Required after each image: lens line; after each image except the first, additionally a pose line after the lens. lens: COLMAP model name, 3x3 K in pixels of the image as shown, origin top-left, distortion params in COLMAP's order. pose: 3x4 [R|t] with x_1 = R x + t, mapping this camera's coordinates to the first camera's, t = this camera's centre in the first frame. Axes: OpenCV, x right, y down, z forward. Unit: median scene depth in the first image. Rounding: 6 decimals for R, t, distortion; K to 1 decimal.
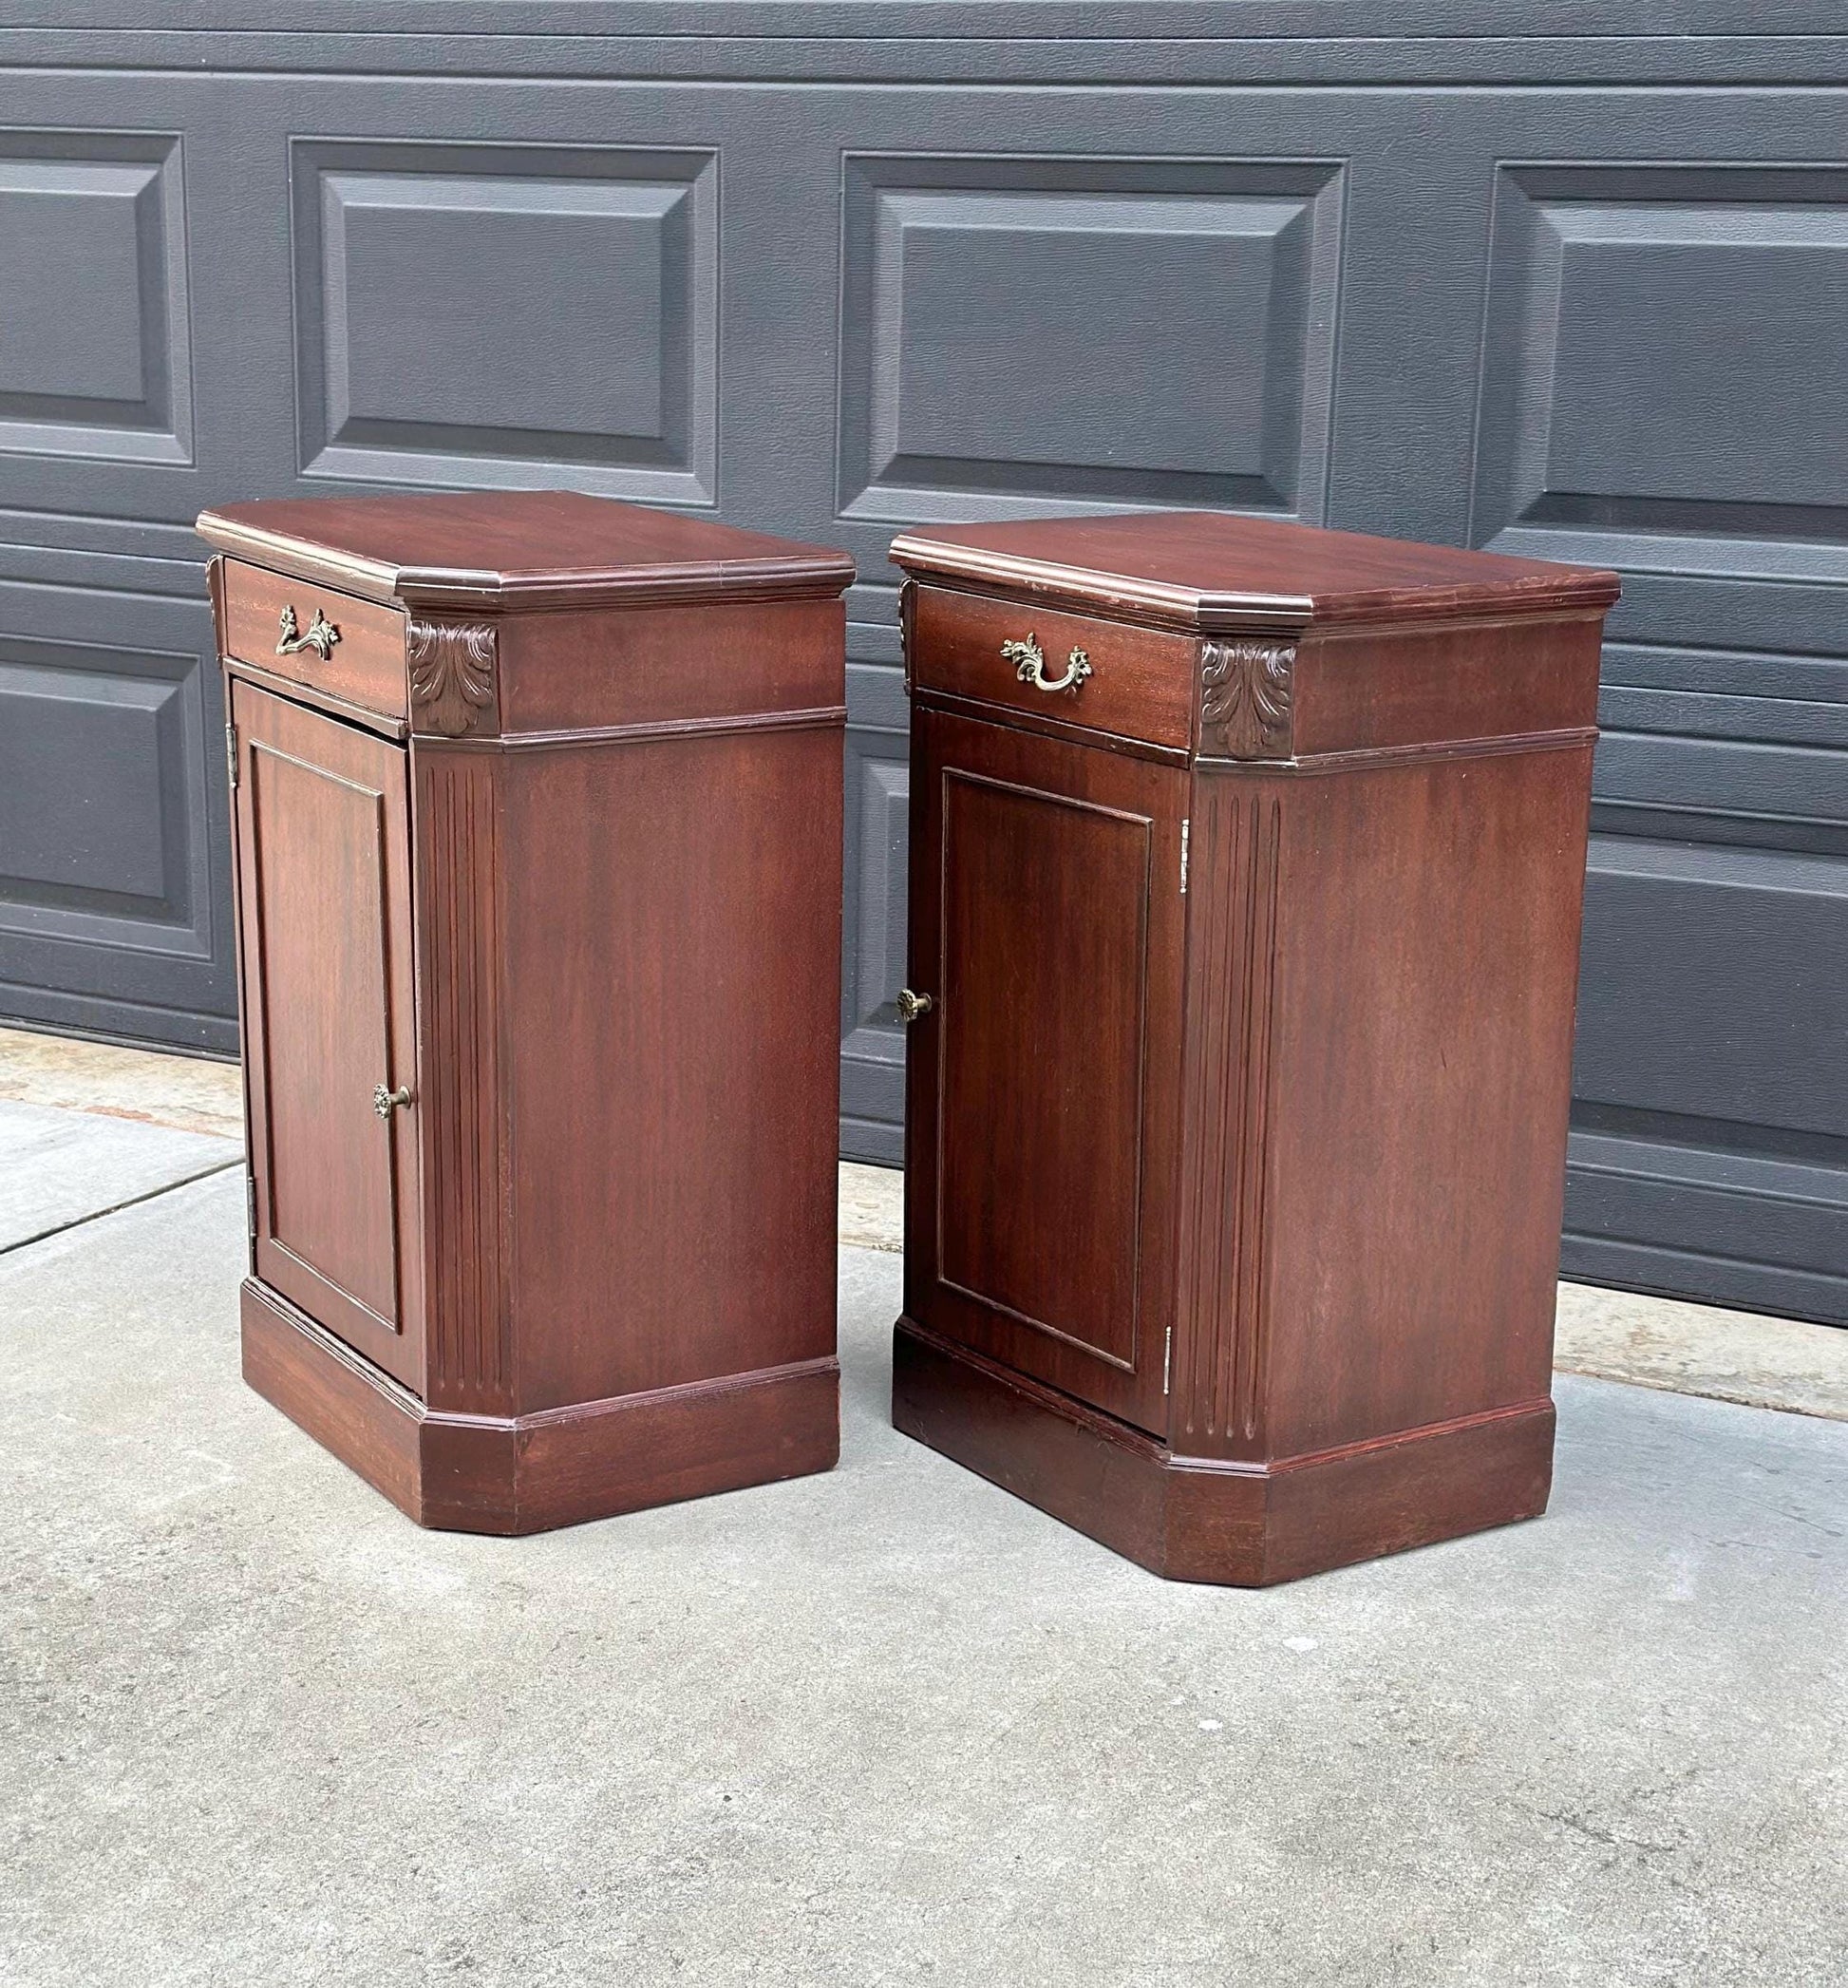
lens RADIAL K [[3432.7, 0, 962.5], [0, 3432.7, 1094.6], [0, 0, 1]] dist [0.133683, 0.000000]
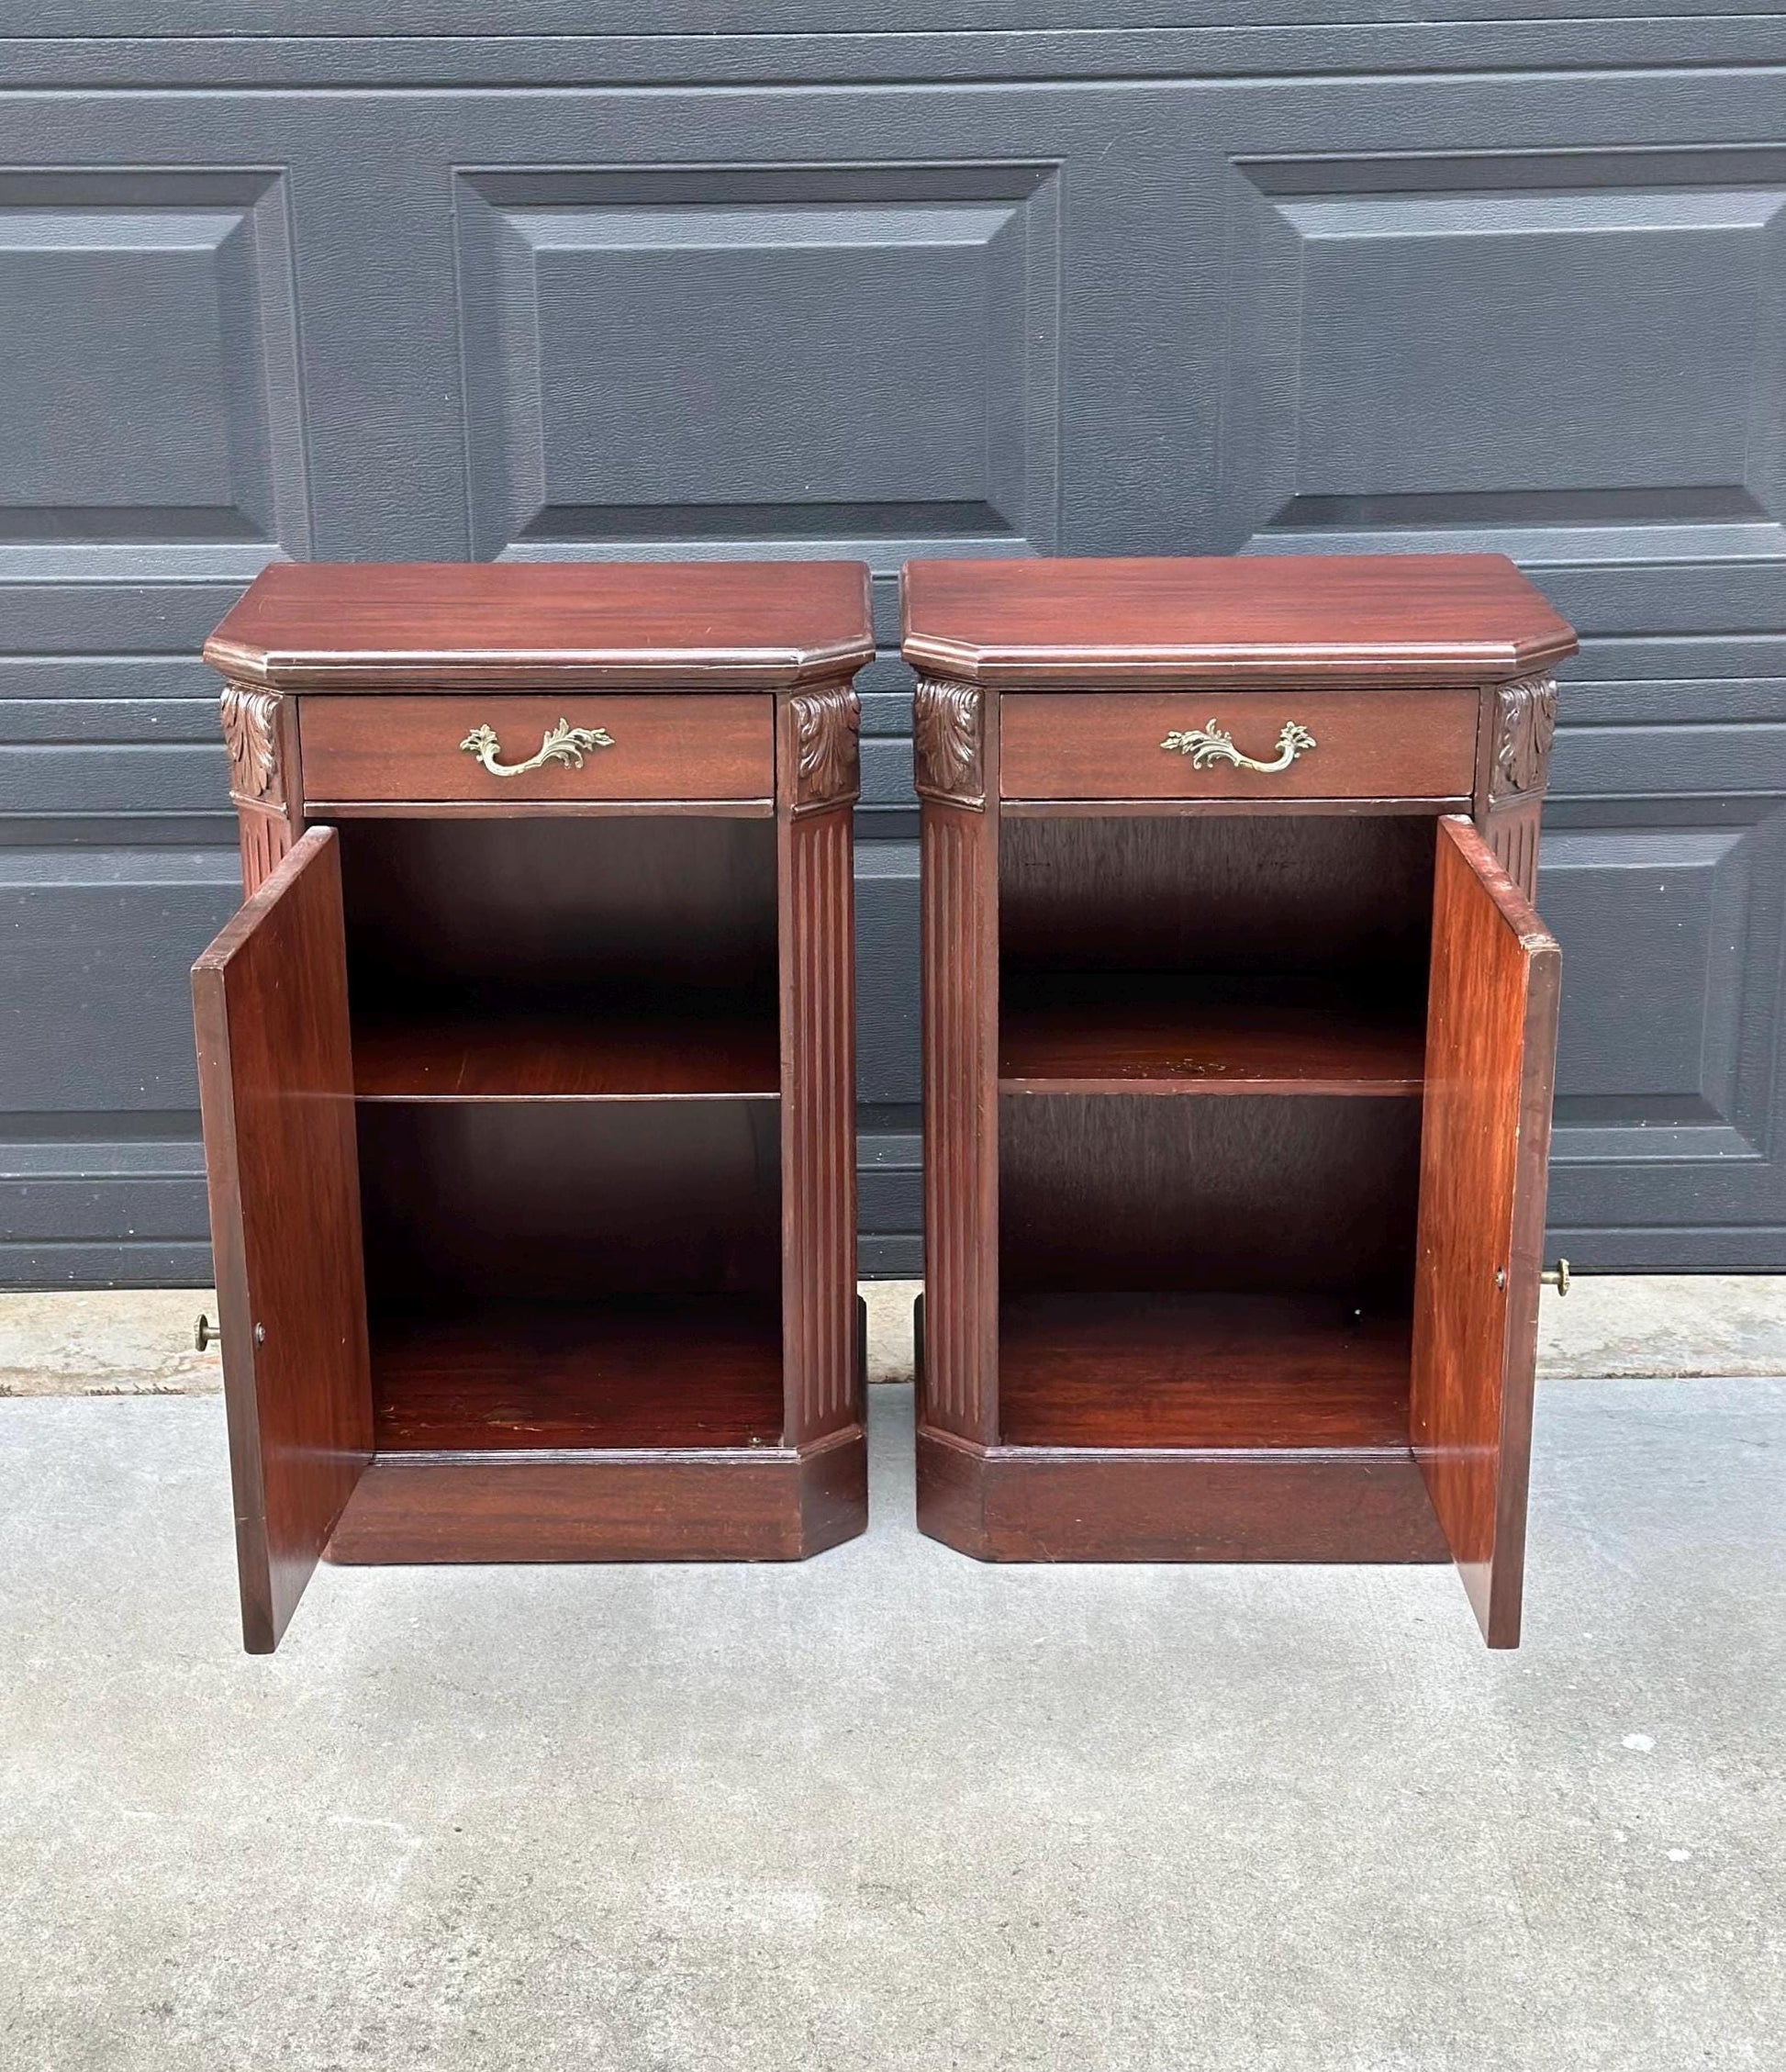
lens RADIAL K [[3627.6, 0, 877.7], [0, 3627.6, 1186.3], [0, 0, 1]] dist [0.136317, 0.000000]
pose [[0.890016, -0.183963, 0.417169, -0.411962], [0.146651, 0.981869, 0.120109, -0.127640], [-0.431701, -0.045721, 0.900857, 0.120226]]
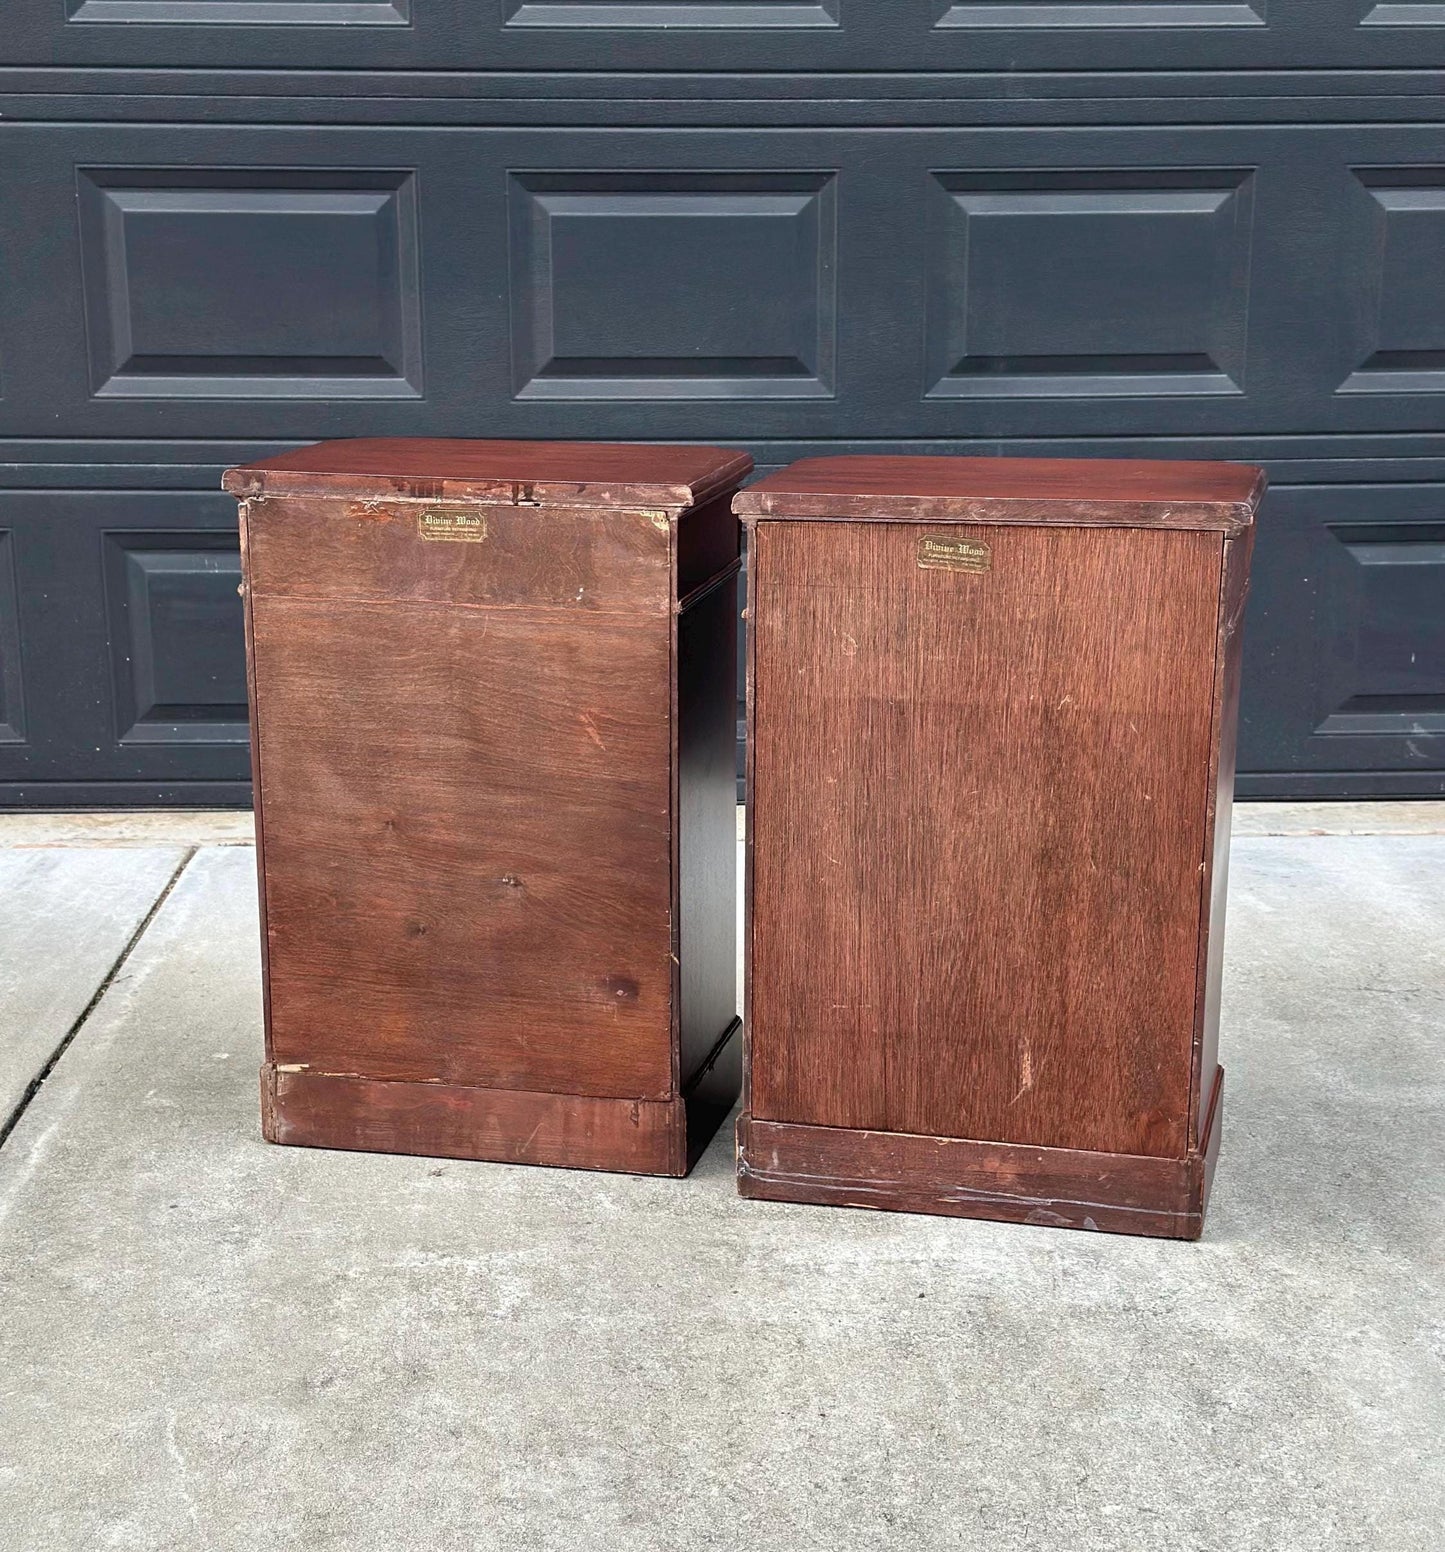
lens RADIAL K [[2680.1, 0, 757.0], [0, 2680.1, 923.0], [0, 0, 1]] dist [0.133683, 0.000000]
pose [[0.866692, -0.155392, 0.474024, -0.644641], [0.145664, 0.987665, 0.057443, 0.018787], [-0.477103, 0.019263, 0.878636, -0.165923]]
